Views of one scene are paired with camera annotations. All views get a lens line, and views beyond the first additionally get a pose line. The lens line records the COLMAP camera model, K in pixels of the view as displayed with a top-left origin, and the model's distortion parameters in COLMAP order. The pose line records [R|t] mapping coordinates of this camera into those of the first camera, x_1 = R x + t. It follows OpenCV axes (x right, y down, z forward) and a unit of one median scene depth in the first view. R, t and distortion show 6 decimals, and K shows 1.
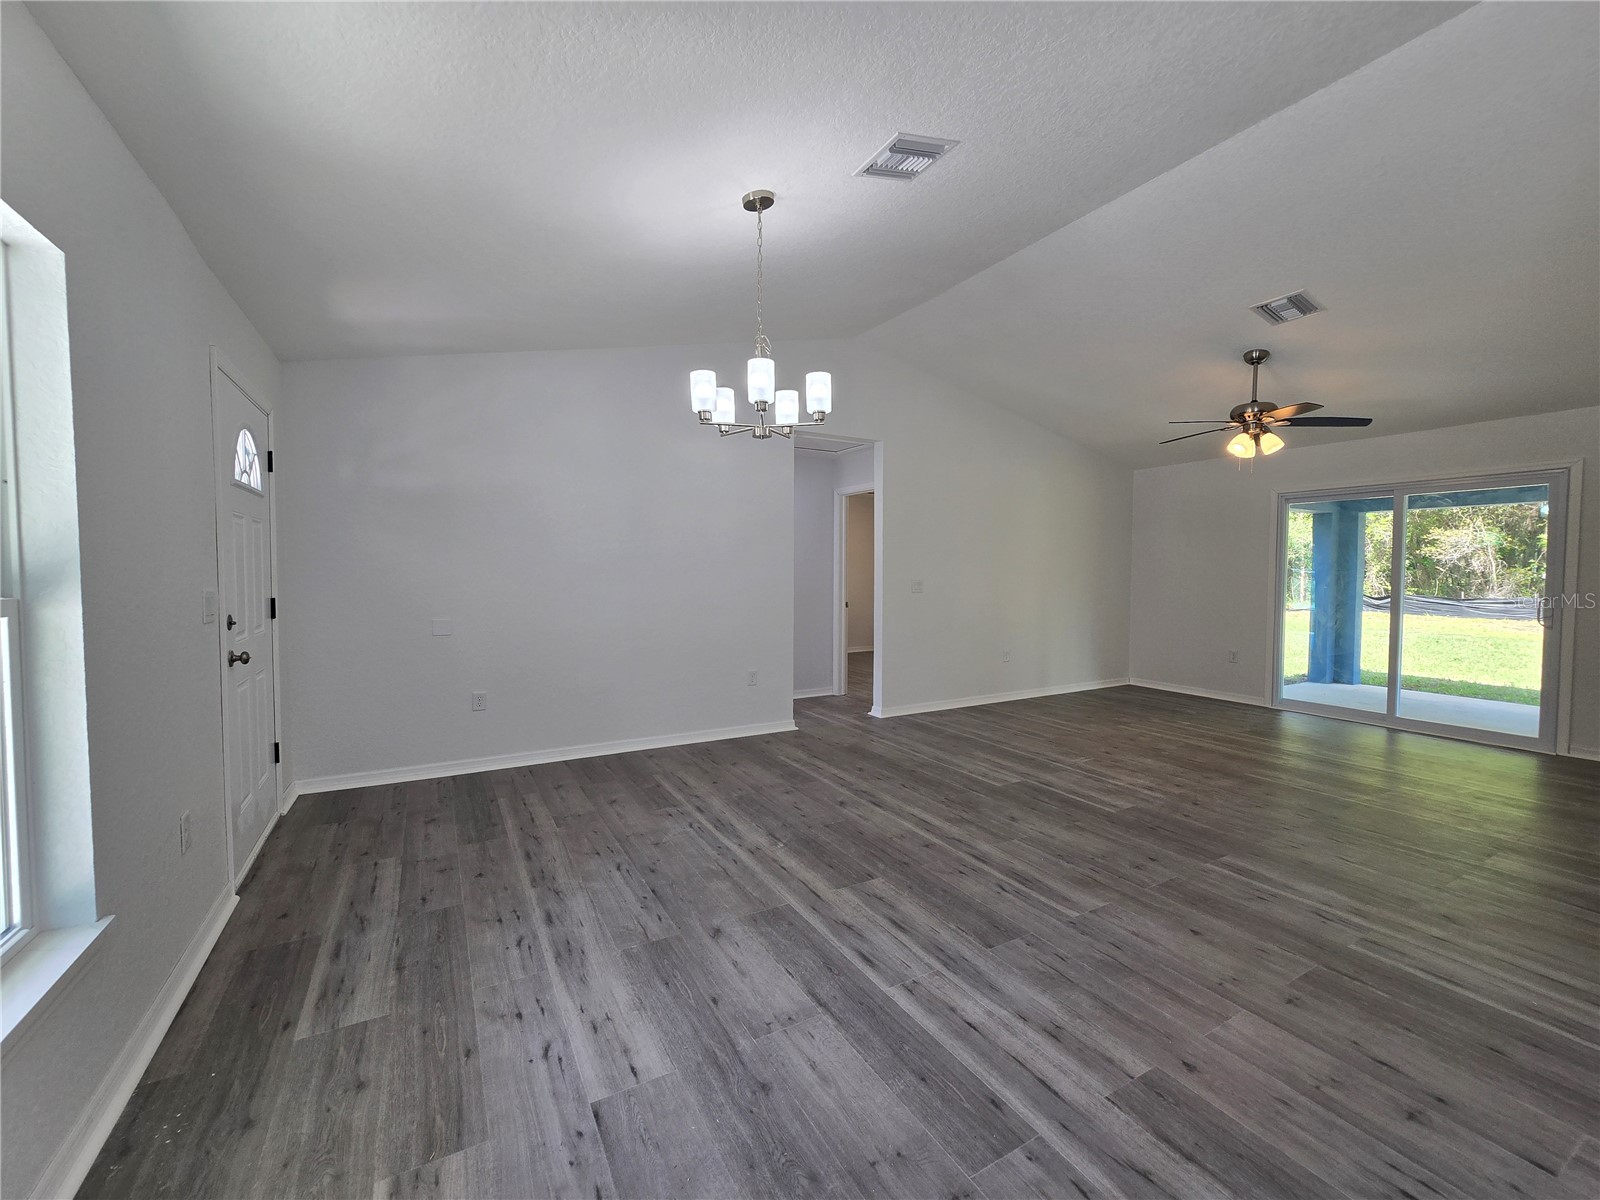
lens RADIAL K [[658.0, 0, 803.5], [0, 658.0, 595.6], [0, 0, 1]] dist [-0.003123, -0.000343]
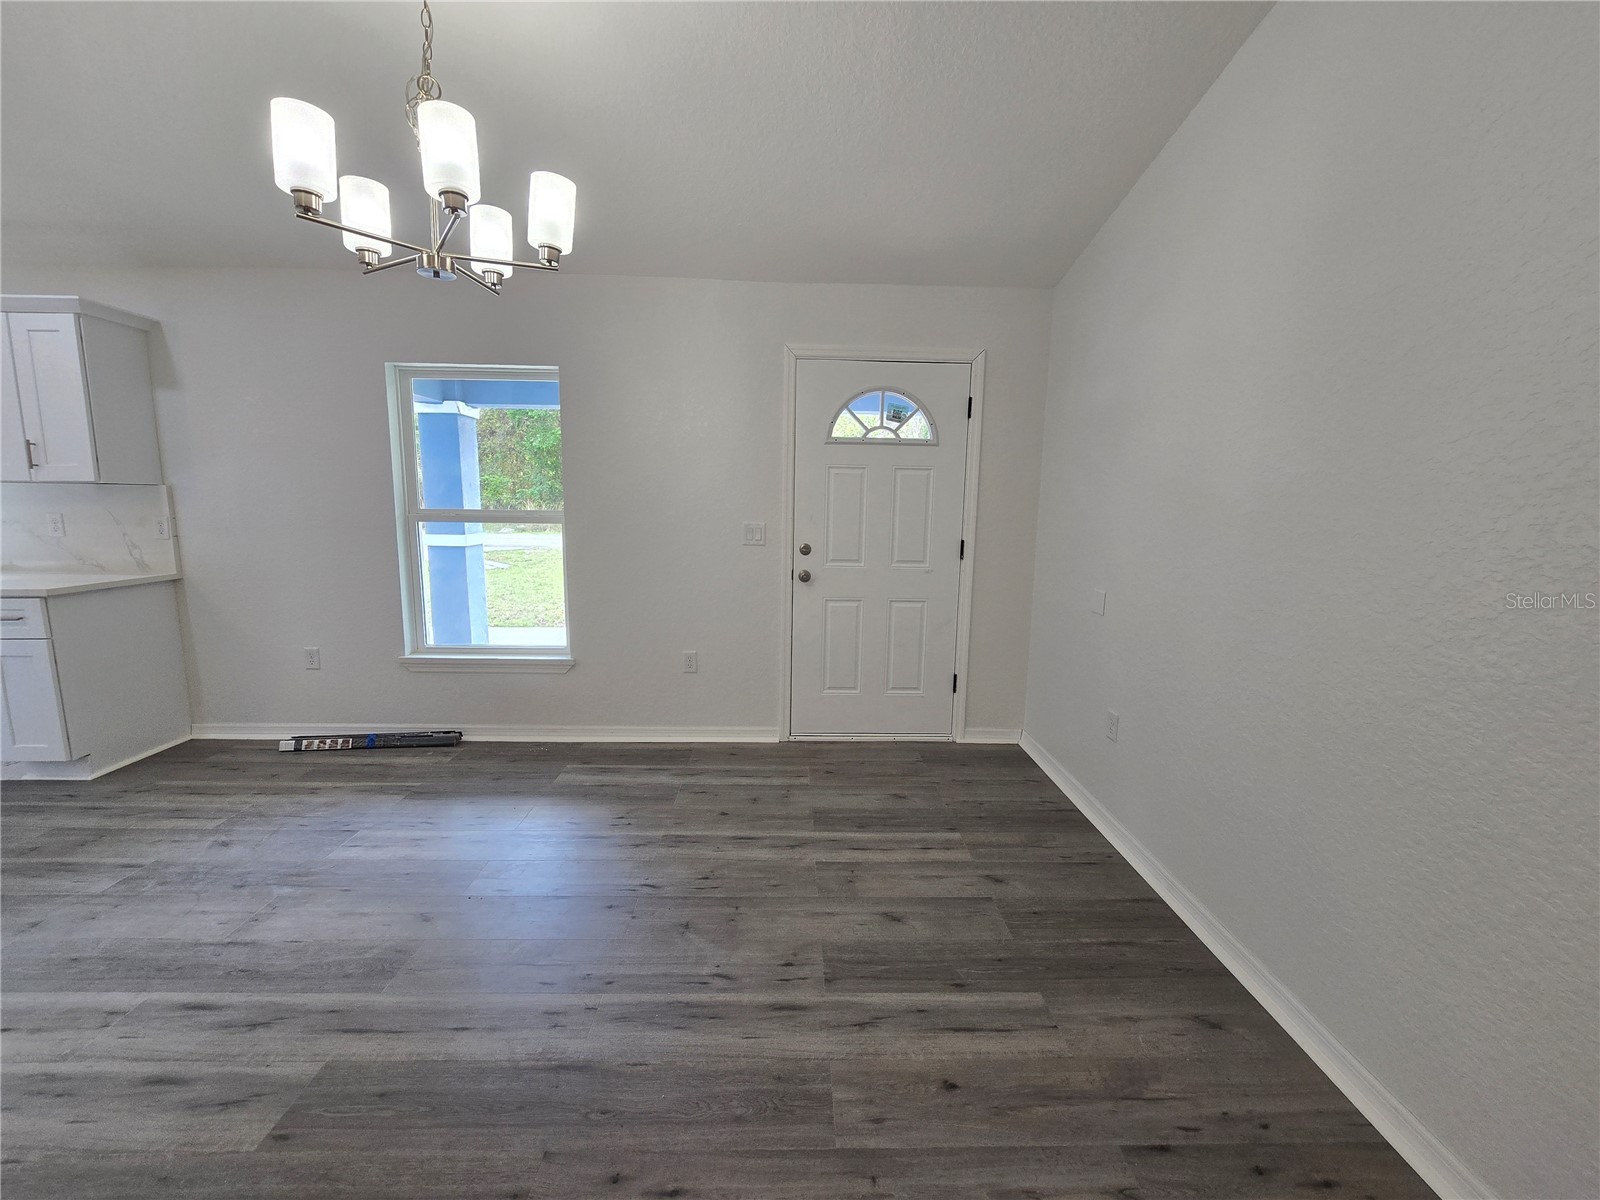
lens RADIAL K [[655.0, 0, 801.1], [0, 655.0, 596.1], [0, 0, 1]] dist [-0.002879, -0.000593]
pose [[-0.475841, 0.118685, -0.871487, 0.247454], [-0.053711, 0.985083, 0.163482, -0.067221], [0.877890, 0.124599, -0.462368, 1.278509]]
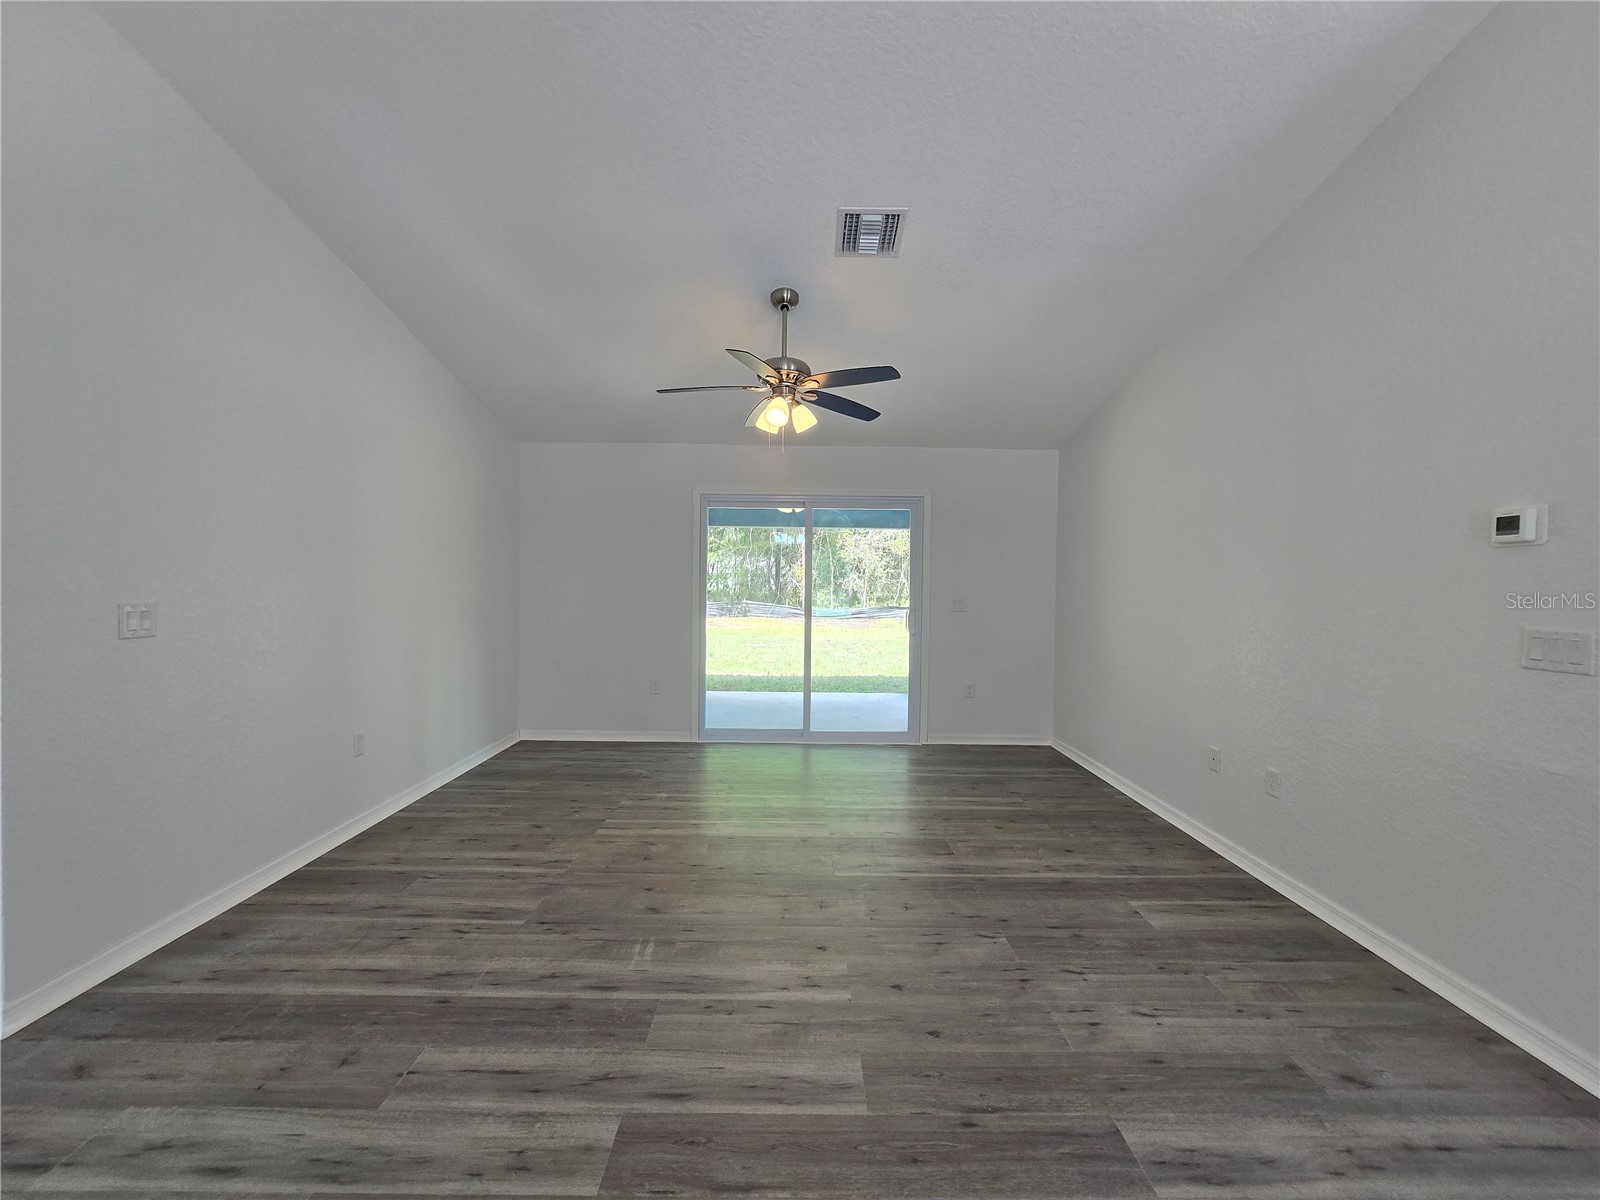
lens RADIAL K [[655.0, 0, 801.1], [0, 655.0, 596.1], [0, 0, 1]] dist [-0.002879, -0.000593]
pose [[0.489530, -0.015006, 0.871857, 0.057845], [0.024126, 0.999702, 0.003660, -0.038795], [-0.871653, 0.019243, 0.489746, 0.861474]]
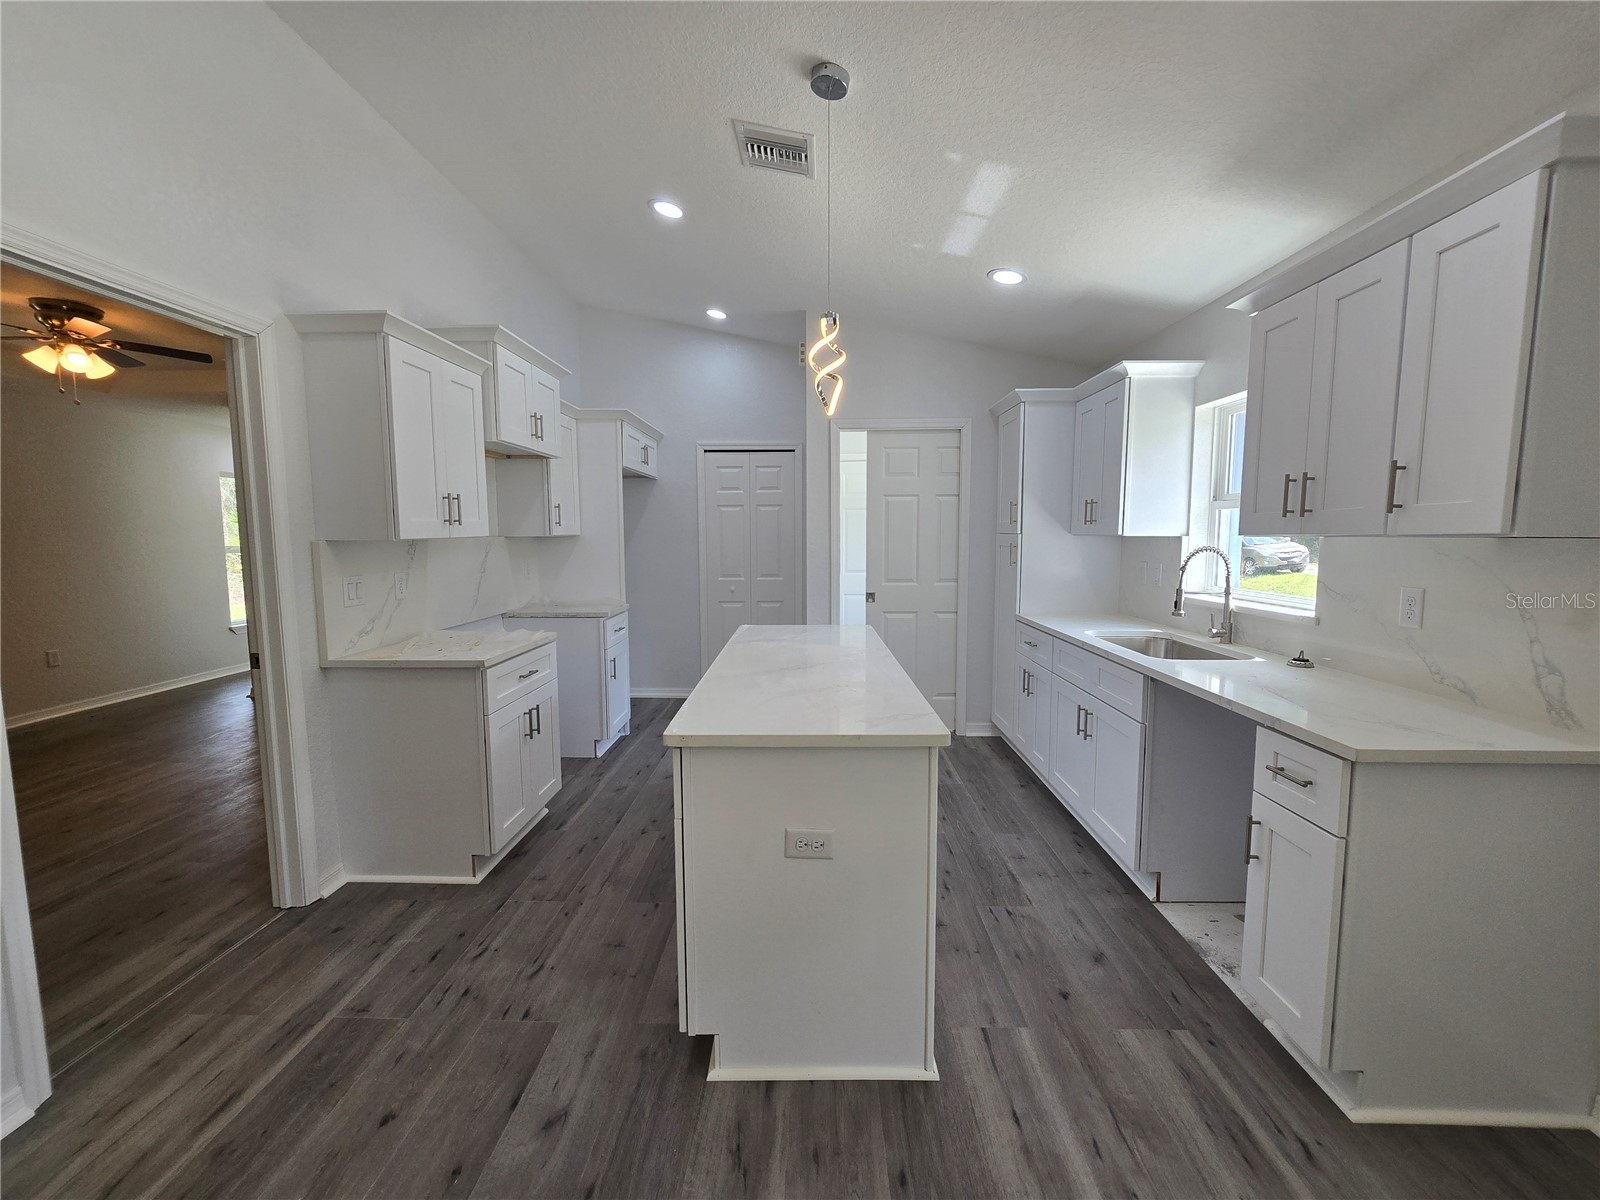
lens RADIAL K [[657.5, 0, 800.4], [0, 657.5, 596.6], [0, 0, 1]] dist [-0.004049, 0.000719]
pose [[-0.856919, -0.050853, 0.512937, 0.071543], [0.020137, 0.991059, 0.131895, -0.047632], [-0.515058, 0.123353, -0.848233, 0.562003]]
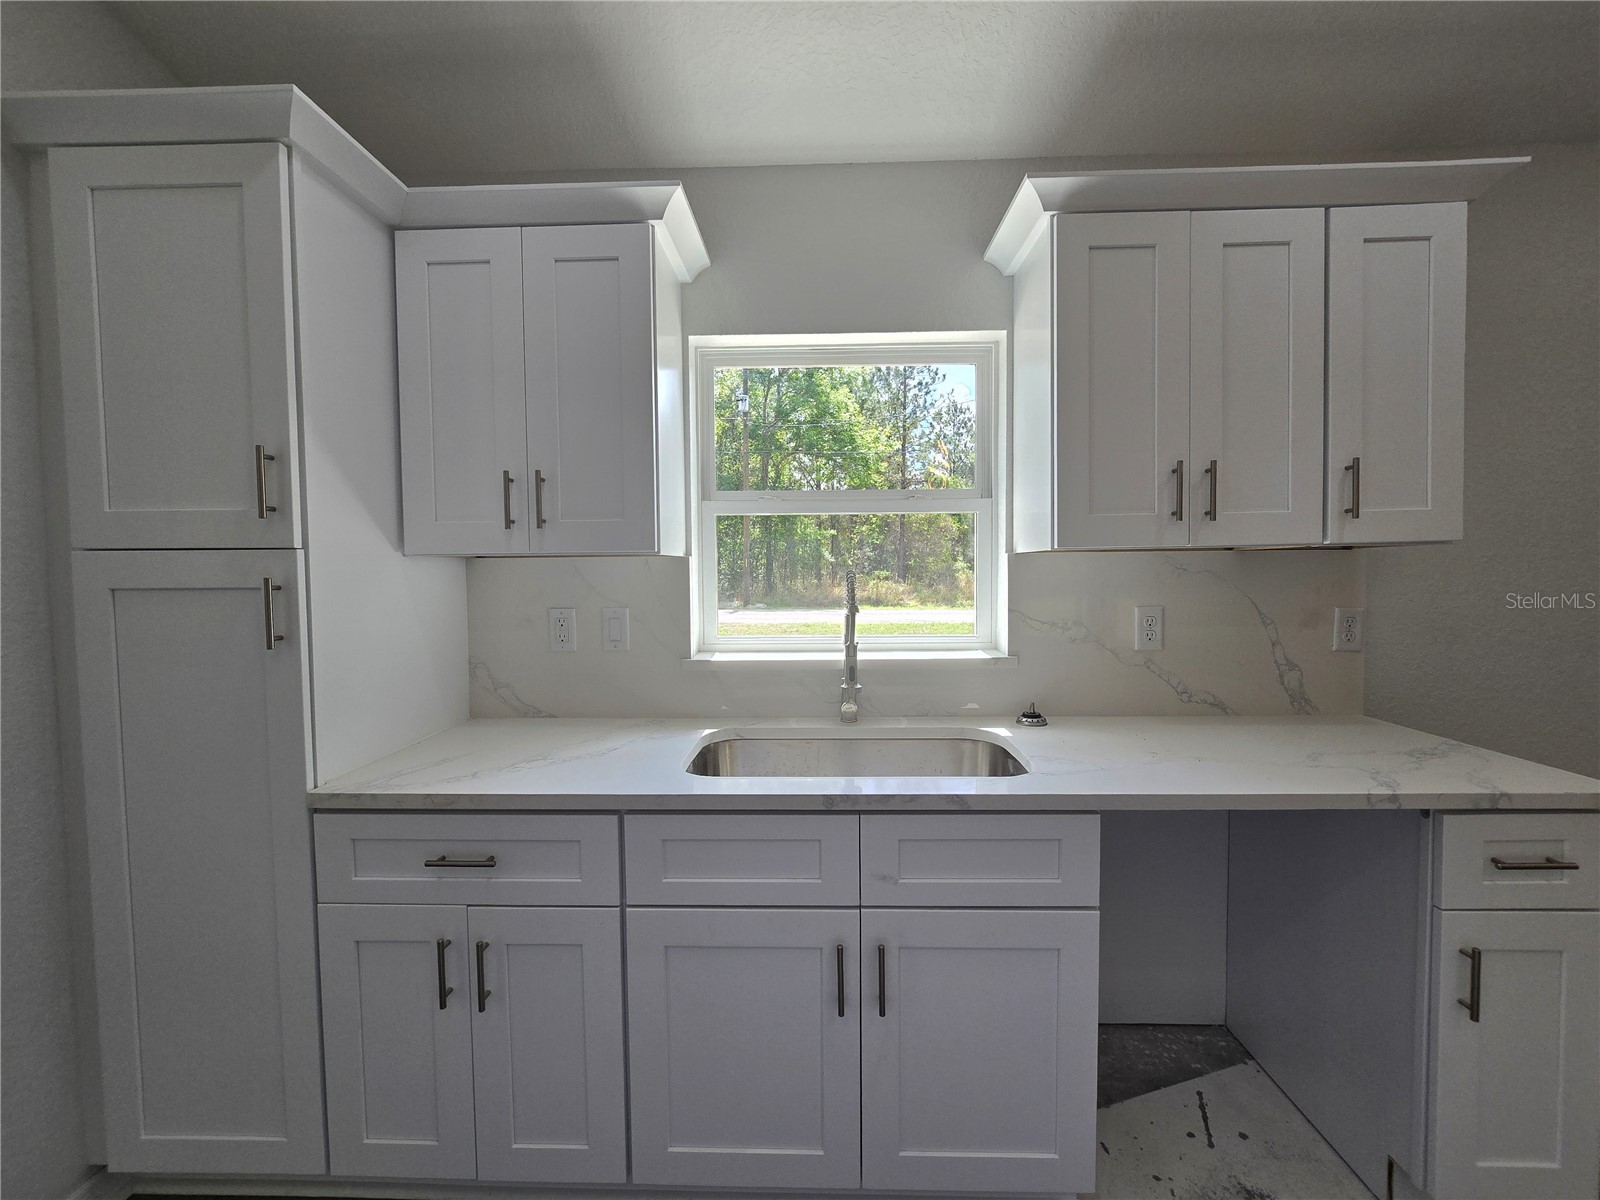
lens RADIAL K [[655.0, 0, 801.1], [0, 655.0, 596.1], [0, 0, 1]] dist [-0.002879, -0.000593]
pose [[-0.523256, 0.040149, -0.851229, 0.513269], [-0.026092, 0.997666, 0.063095, -0.001304], [0.851776, 0.055225, -0.520988, -0.191177]]
